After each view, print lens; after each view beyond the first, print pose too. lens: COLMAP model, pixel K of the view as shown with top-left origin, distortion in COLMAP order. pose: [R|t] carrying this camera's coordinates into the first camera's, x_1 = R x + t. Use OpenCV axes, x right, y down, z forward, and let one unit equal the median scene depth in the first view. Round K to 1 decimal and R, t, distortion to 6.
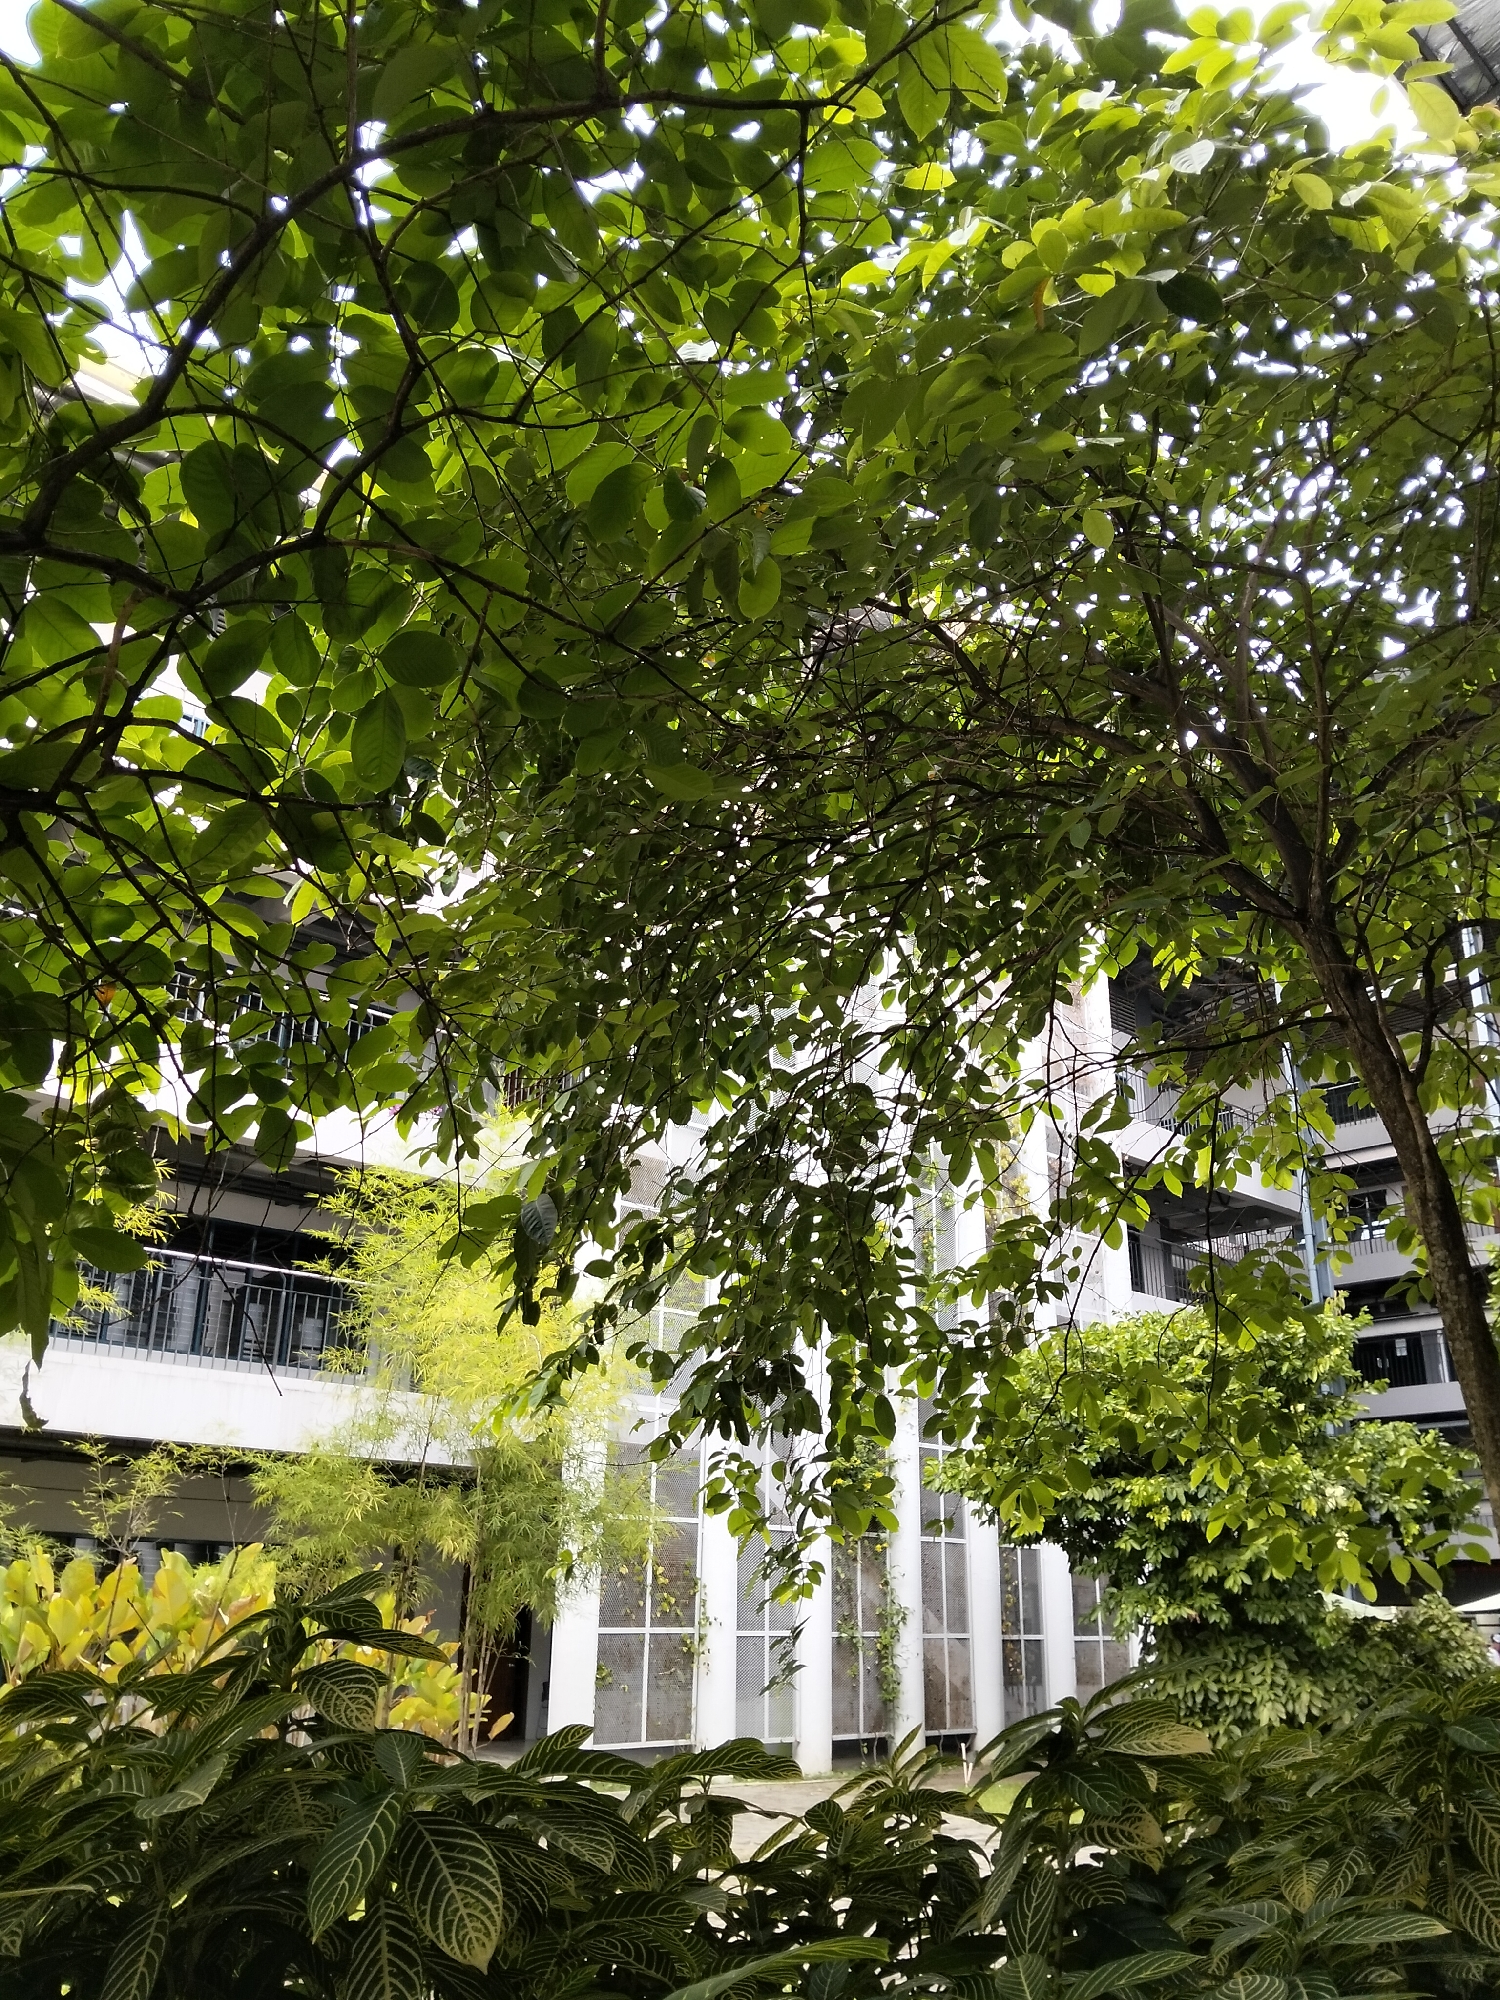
lens RADIAL K [[1609.8, 0, 750.0], [0, 1609.8, 1000.0], [0, 0, 1]] dist [0.147408, -0.364606]
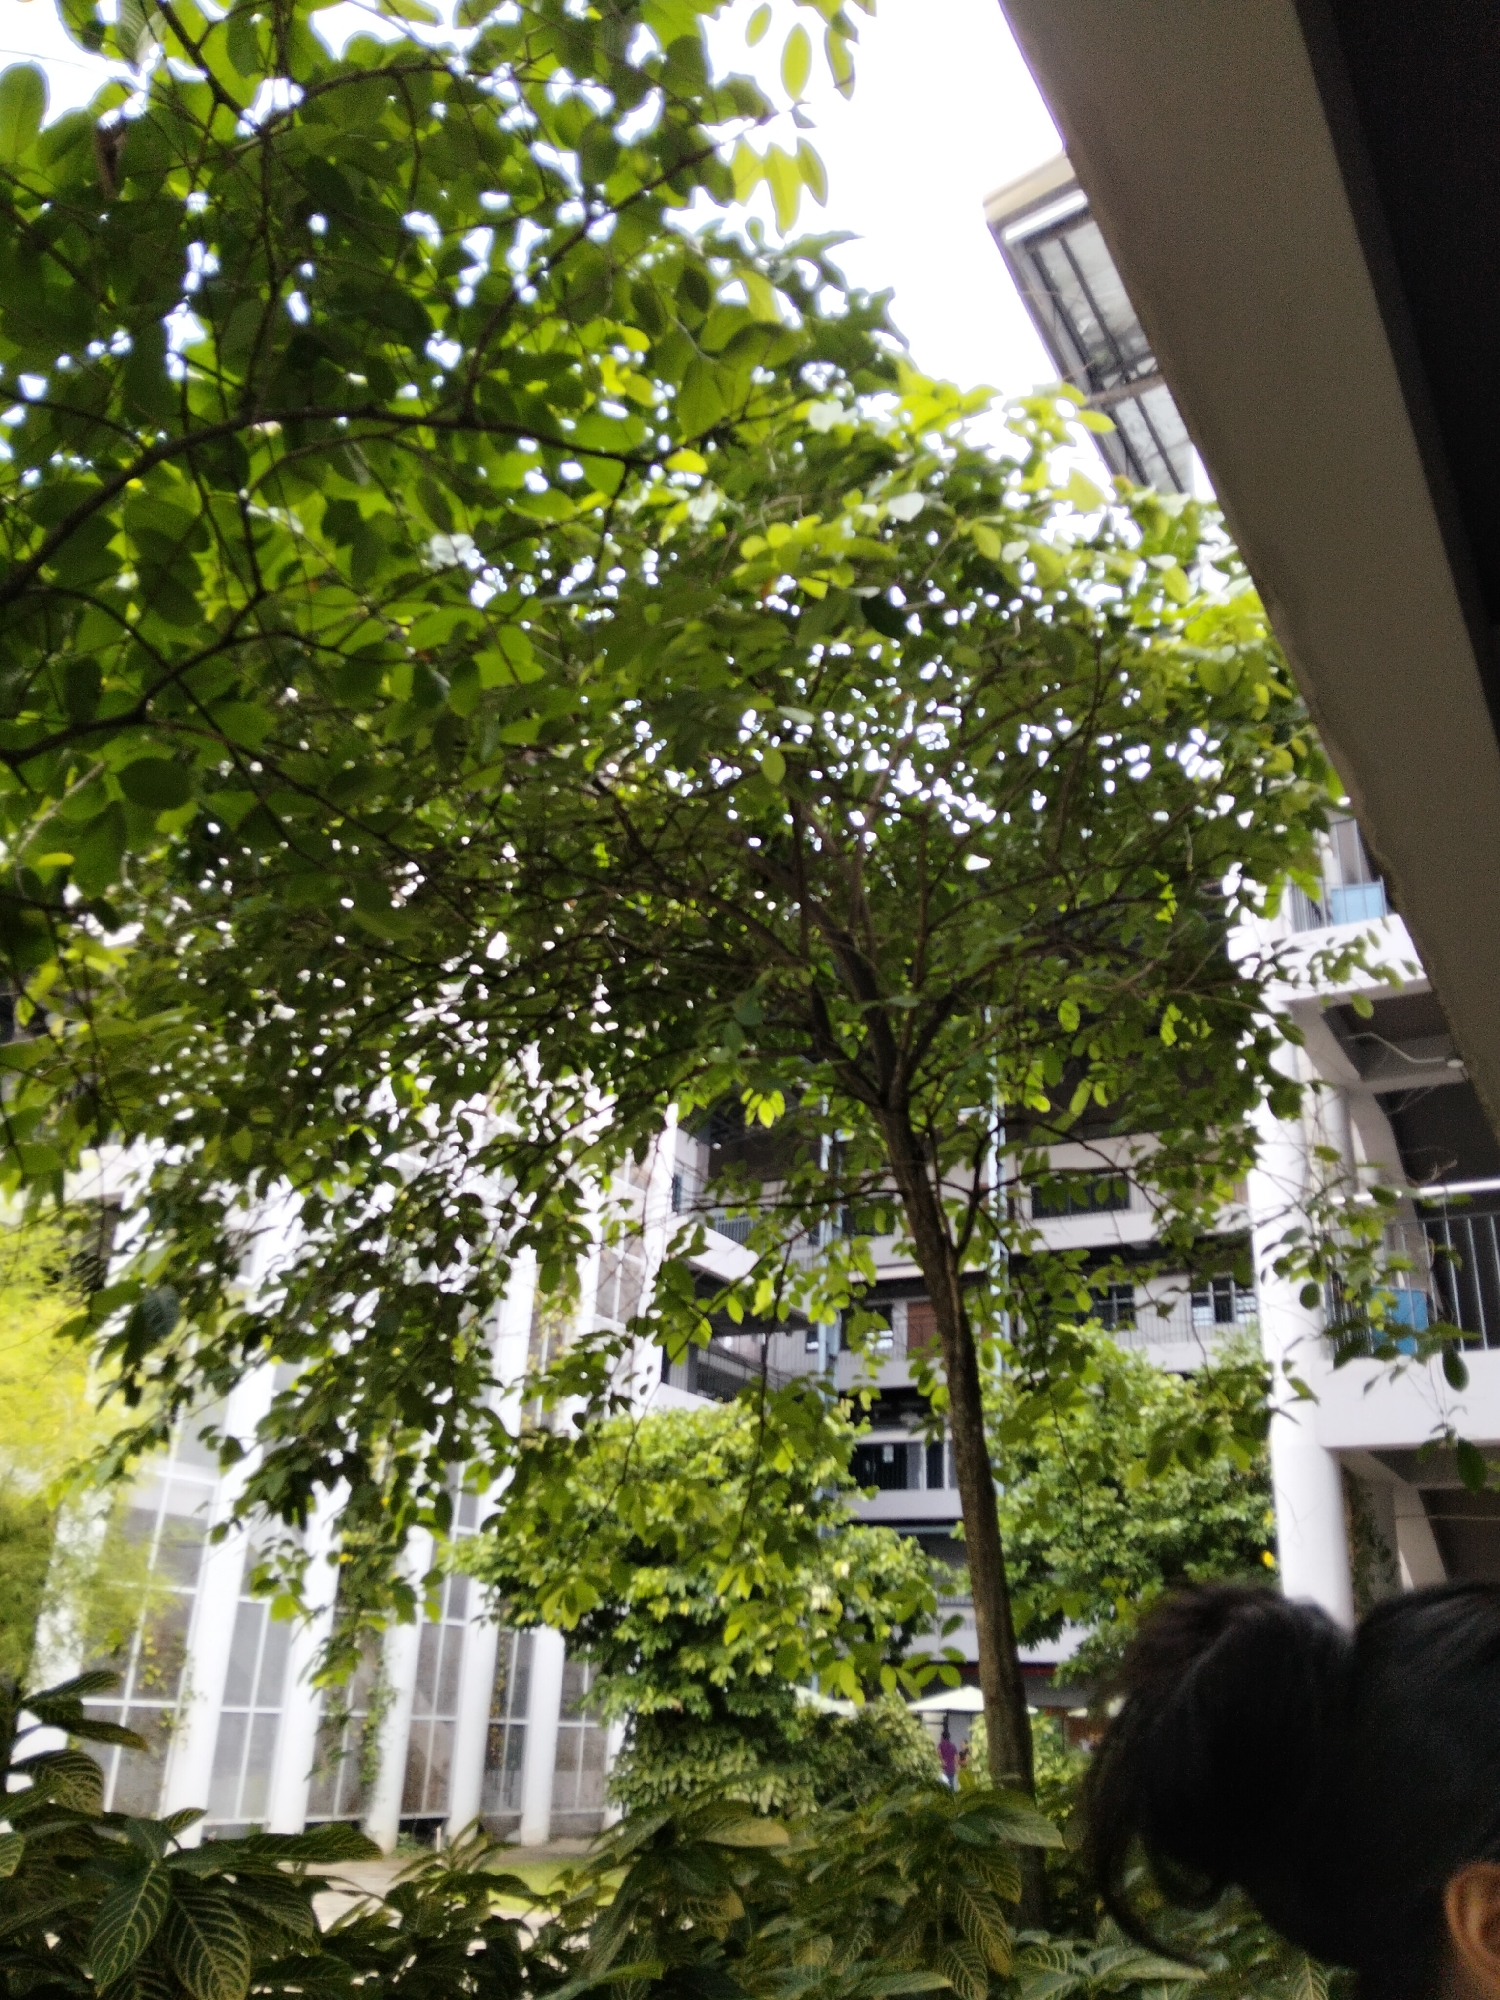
lens RADIAL K [[1644.1, 0, 737.2], [0, 1644.1, 994.9], [0, 0, 1]] dist [0.106363, -0.220596]
pose [[0.955280, 0.143372, 0.258621, -0.055725], [-0.133860, 0.989522, -0.054118, -0.035242], [-0.263670, 0.017079, 0.964462, -0.075510]]
